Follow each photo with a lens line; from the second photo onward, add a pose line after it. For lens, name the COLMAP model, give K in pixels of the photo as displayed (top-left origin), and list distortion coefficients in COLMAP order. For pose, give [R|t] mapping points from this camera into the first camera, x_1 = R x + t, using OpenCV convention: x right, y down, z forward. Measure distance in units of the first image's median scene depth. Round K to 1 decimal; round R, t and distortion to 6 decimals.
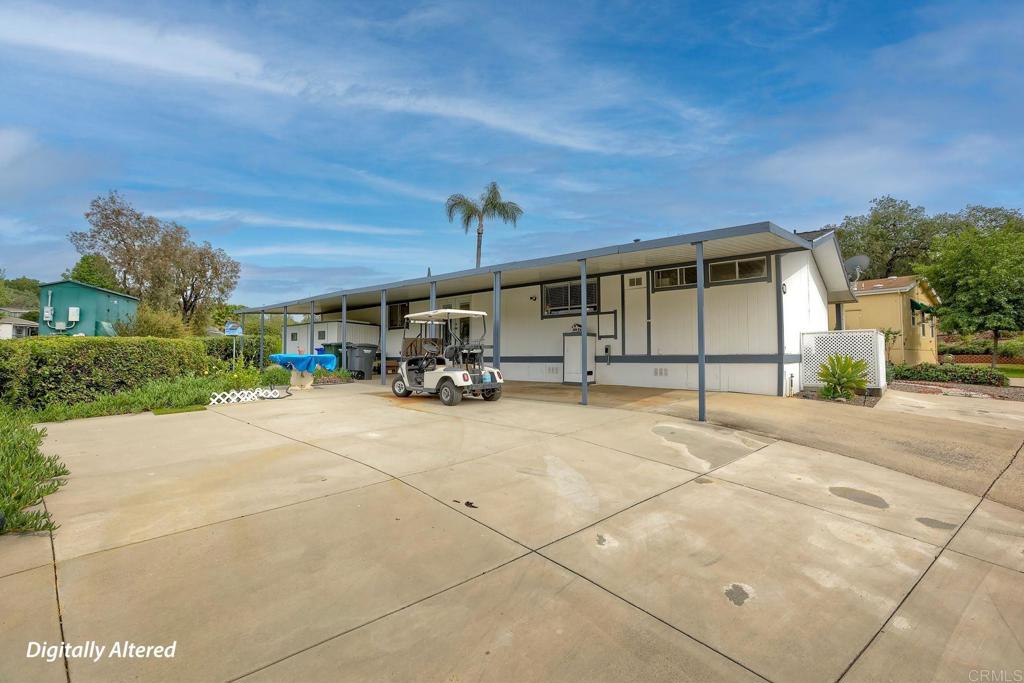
lens RADIAL K [[476.2, 0, 516.3], [0, 476.2, 339.1], [0, 0, 1]] dist [-0.064853, 0.029535]
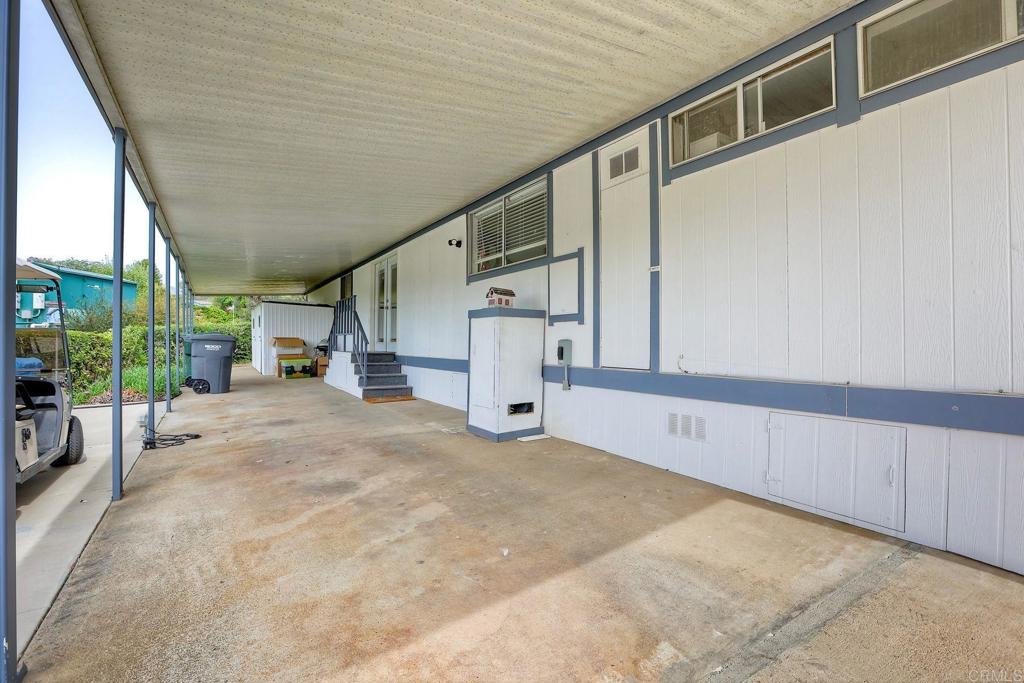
lens RADIAL K [[476.2, 0, 516.3], [0, 476.2, 339.1], [0, 0, 1]] dist [-0.064853, 0.029535]
pose [[0.970697, -0.002499, -0.240293, 0.250659], [0.011097, 0.999345, 0.034437, -0.001422], [0.240049, -0.036094, 0.970089, 0.614938]]
